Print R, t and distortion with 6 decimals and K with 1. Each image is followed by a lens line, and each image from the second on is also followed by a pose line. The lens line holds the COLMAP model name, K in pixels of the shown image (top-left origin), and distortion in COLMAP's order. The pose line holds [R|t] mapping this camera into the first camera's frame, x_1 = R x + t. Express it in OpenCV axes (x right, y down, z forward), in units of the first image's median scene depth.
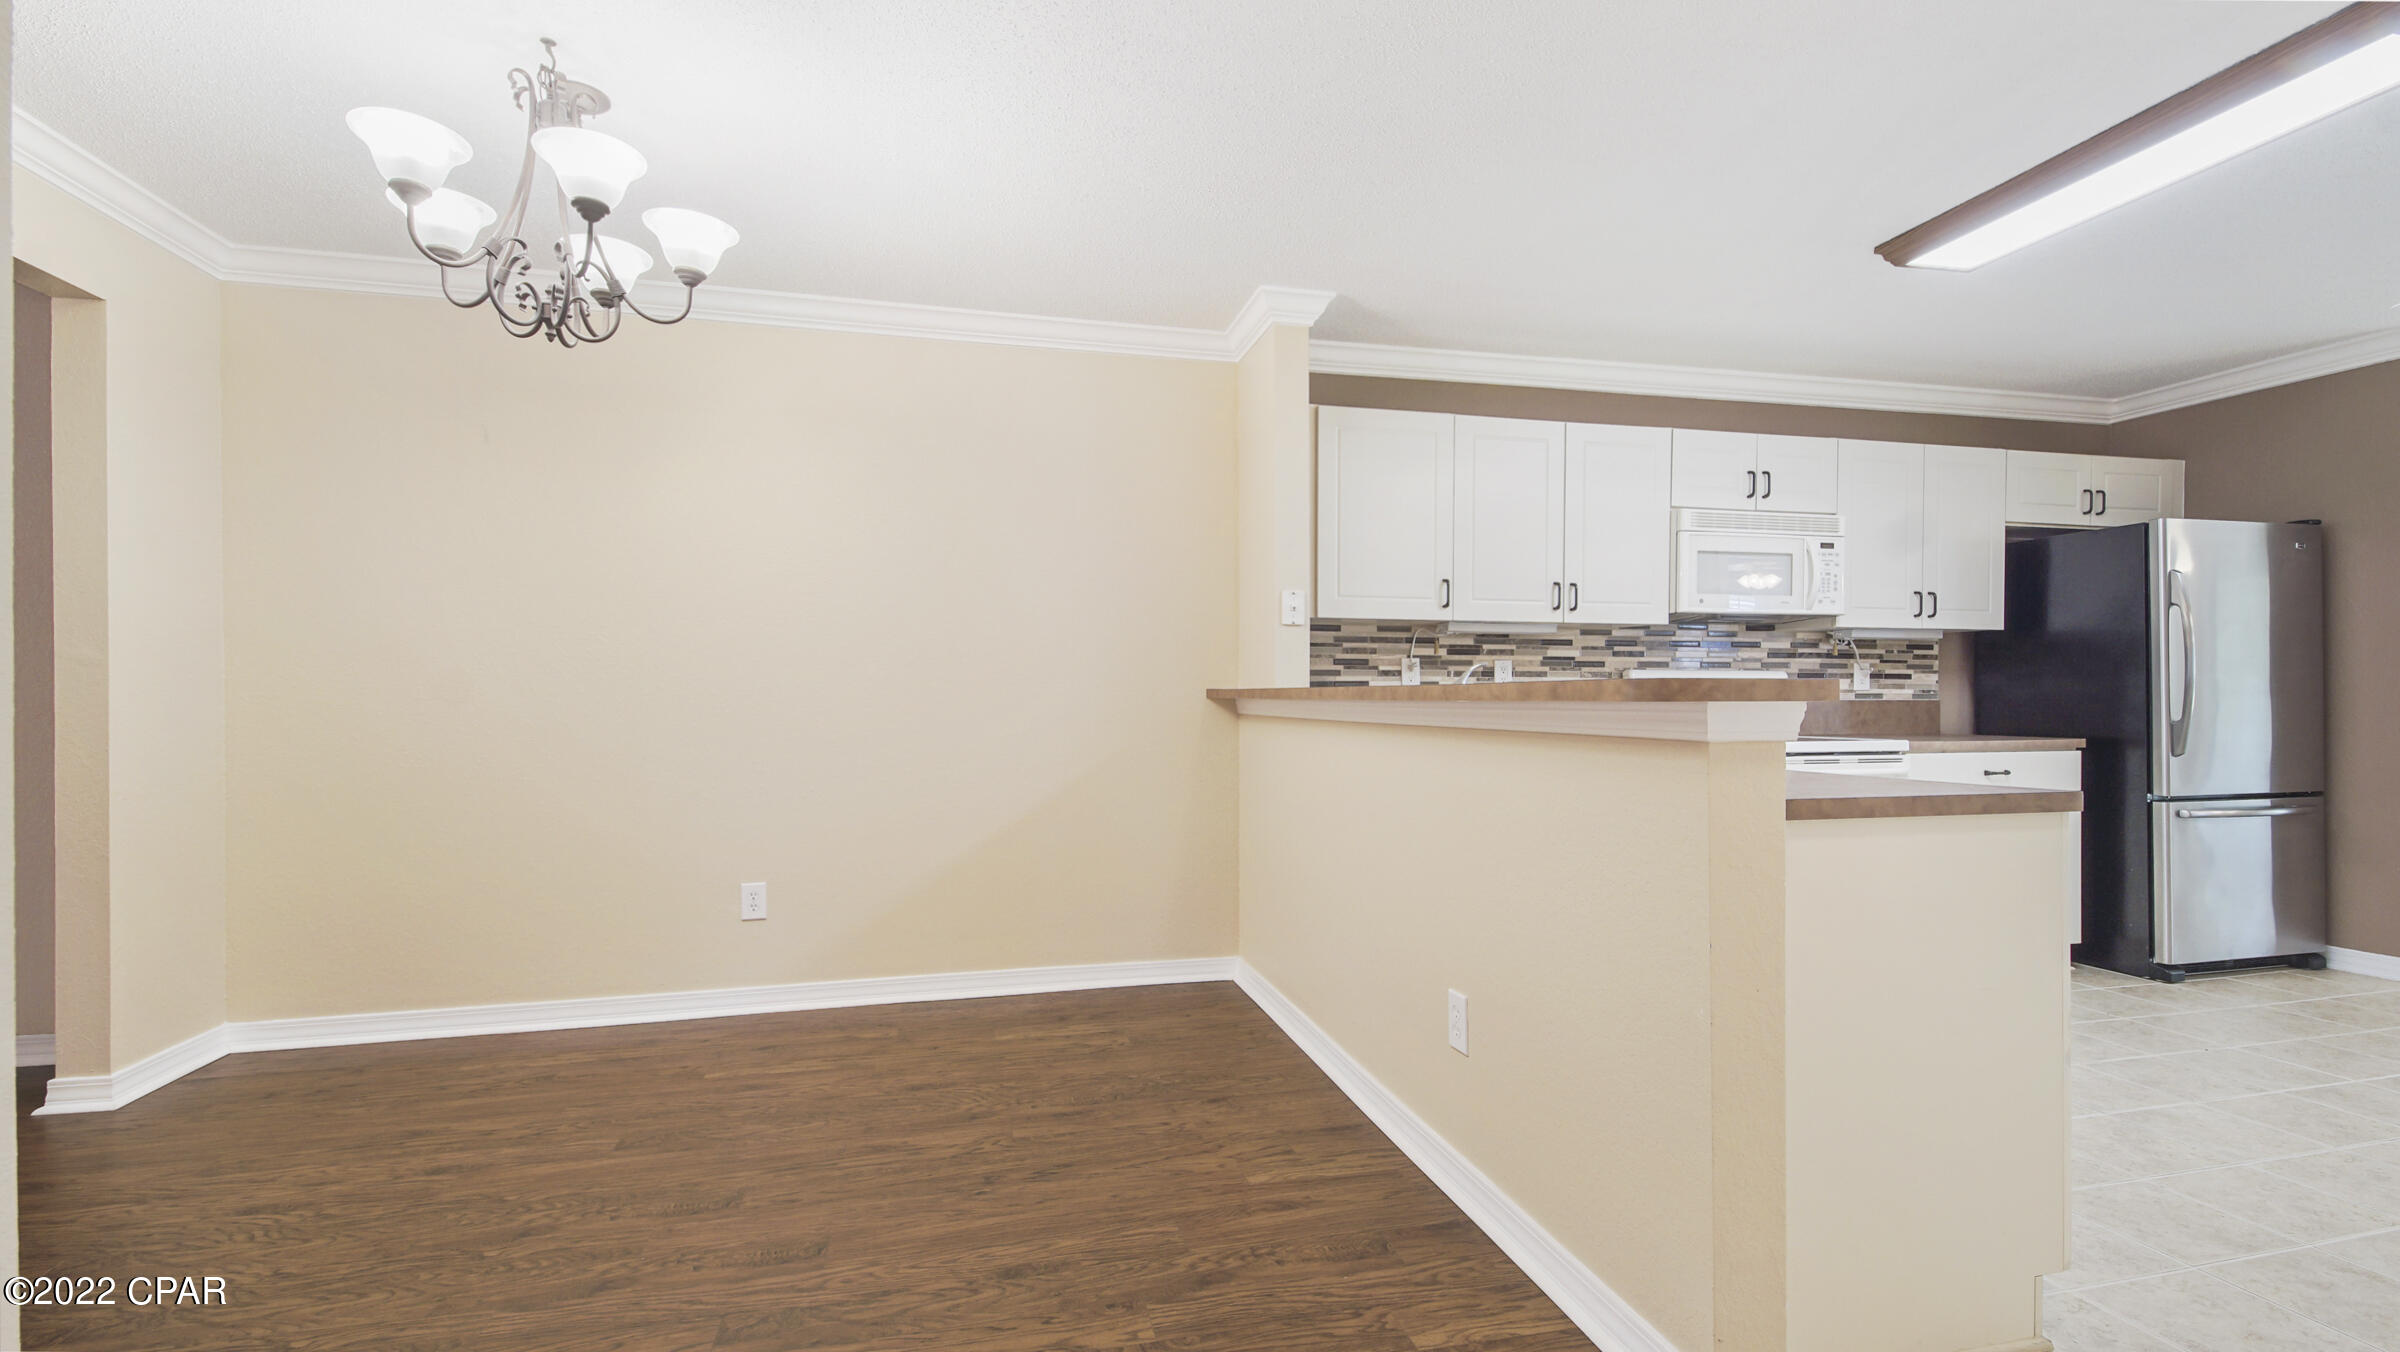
lens RADIAL K [[1050.6, 0, 1199.6], [0, 1050.6, 690.9], [0, 0, 1]] dist [0.028028, -0.013922]
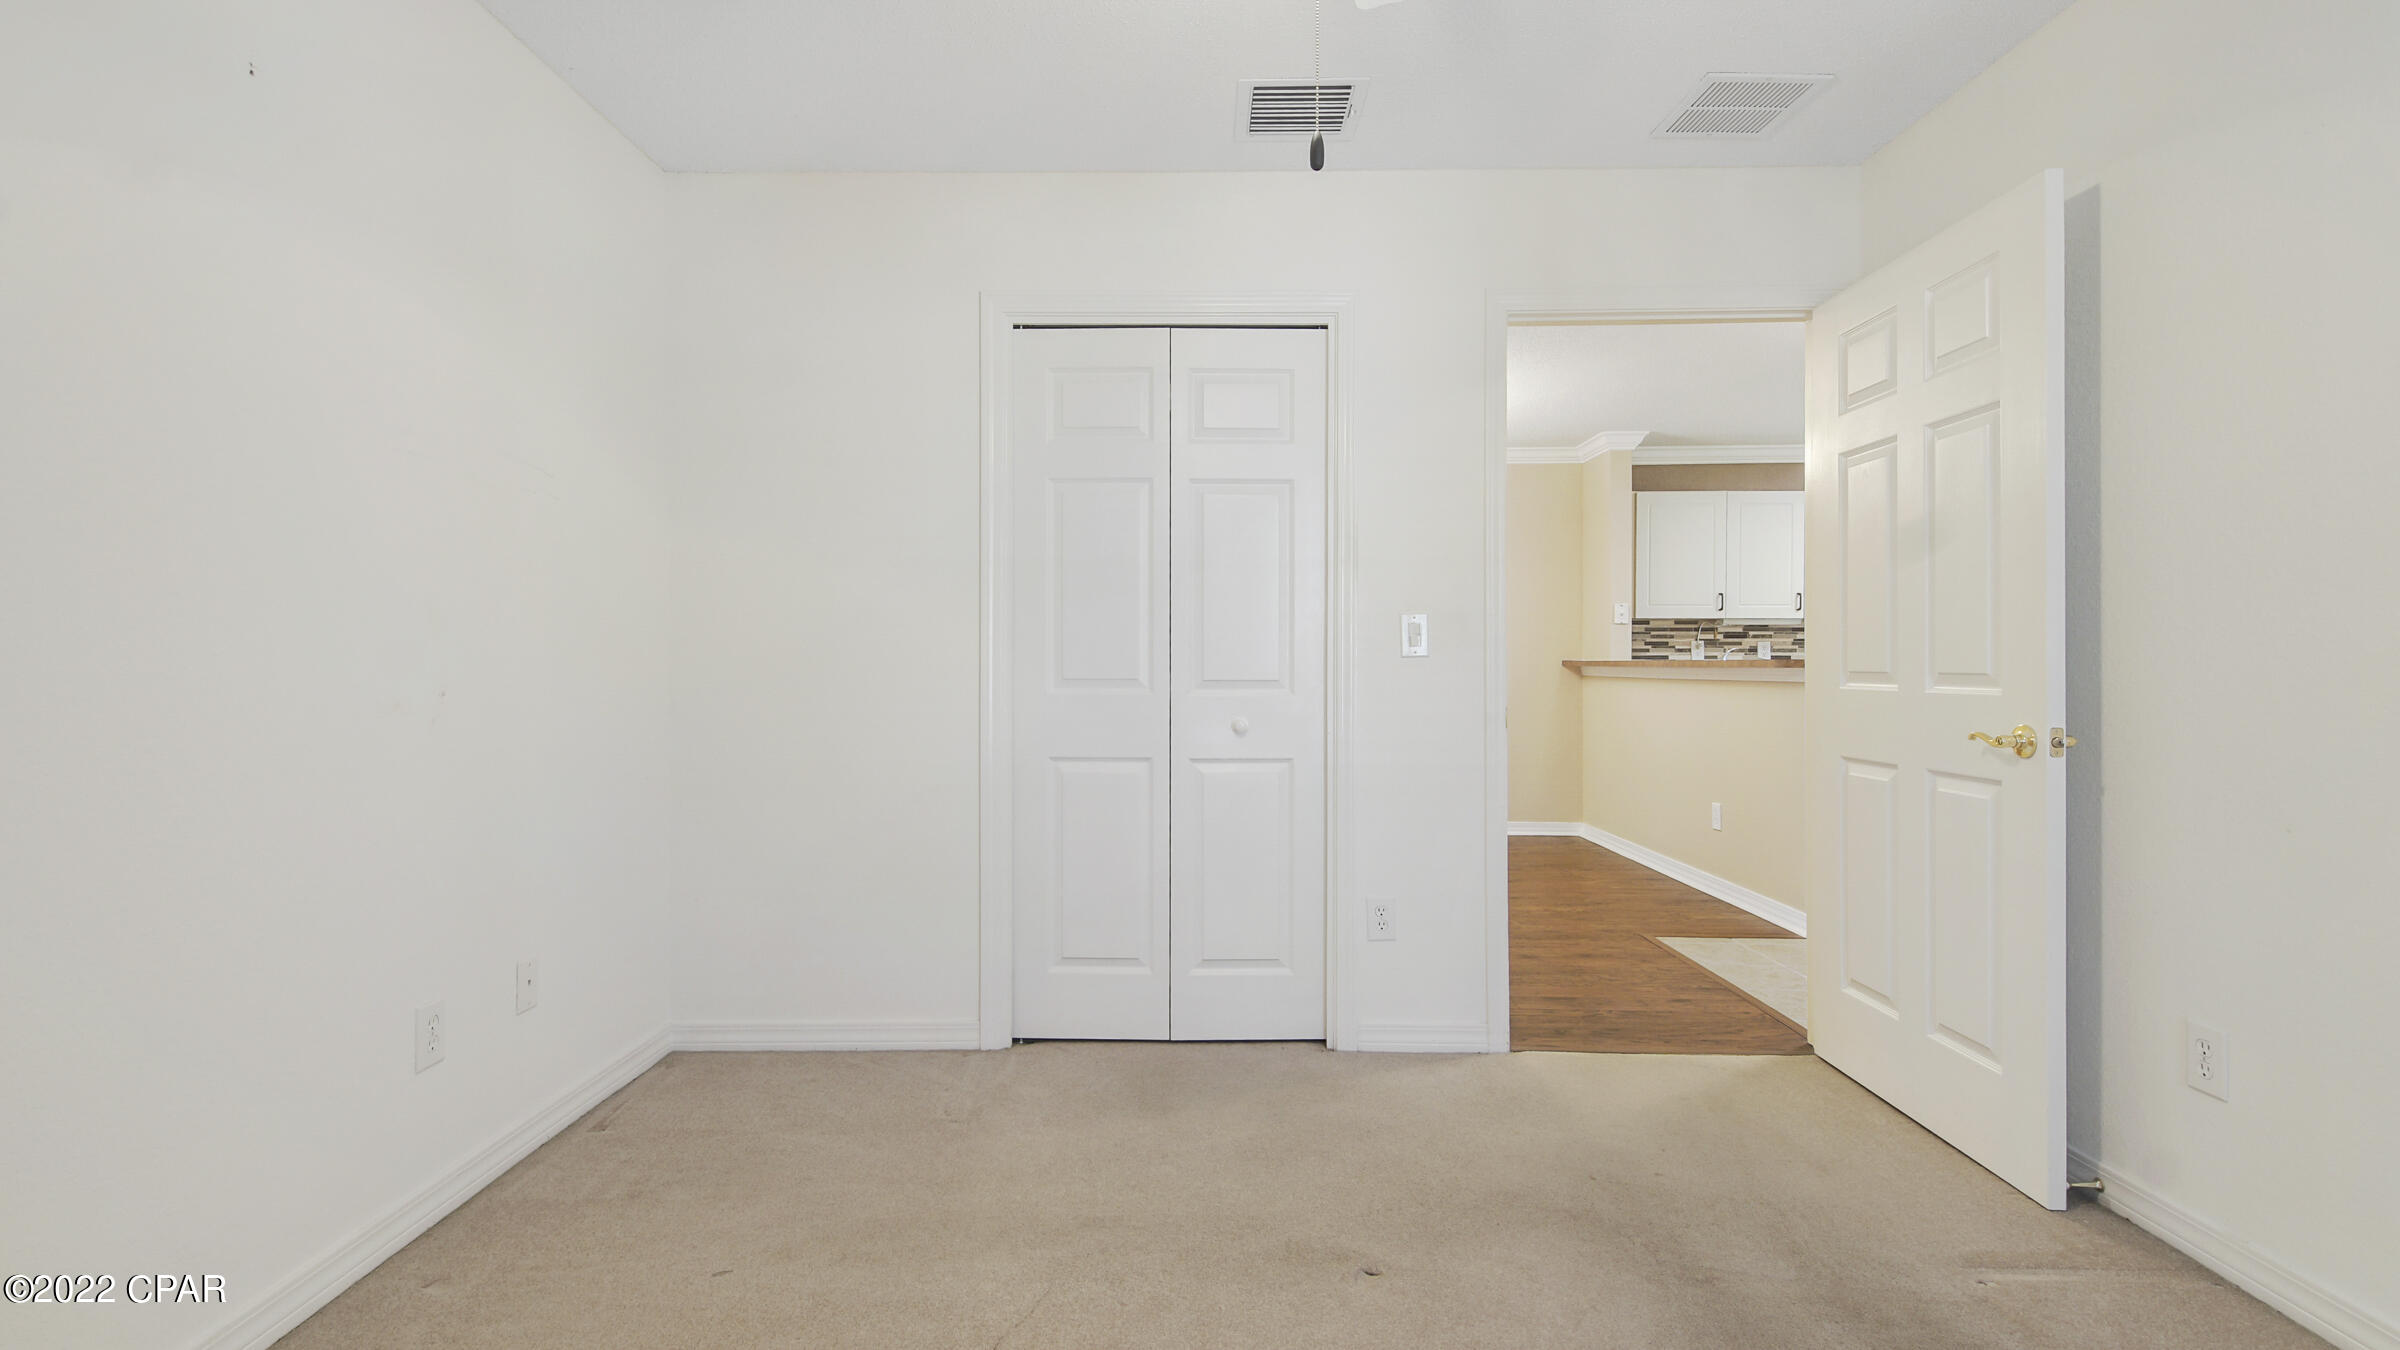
lens RADIAL K [[1106.9, 0, 1166.4], [0, 1106.9, 661.3], [0, 0, 1]] dist [0.000681, 0.000039]
pose [[0.966721, 0.001462, -0.255830, -0.142772], [-0.000479, 0.999992, 0.003902, -0.006727], [0.255834, -0.003649, 0.966714, -0.798205]]
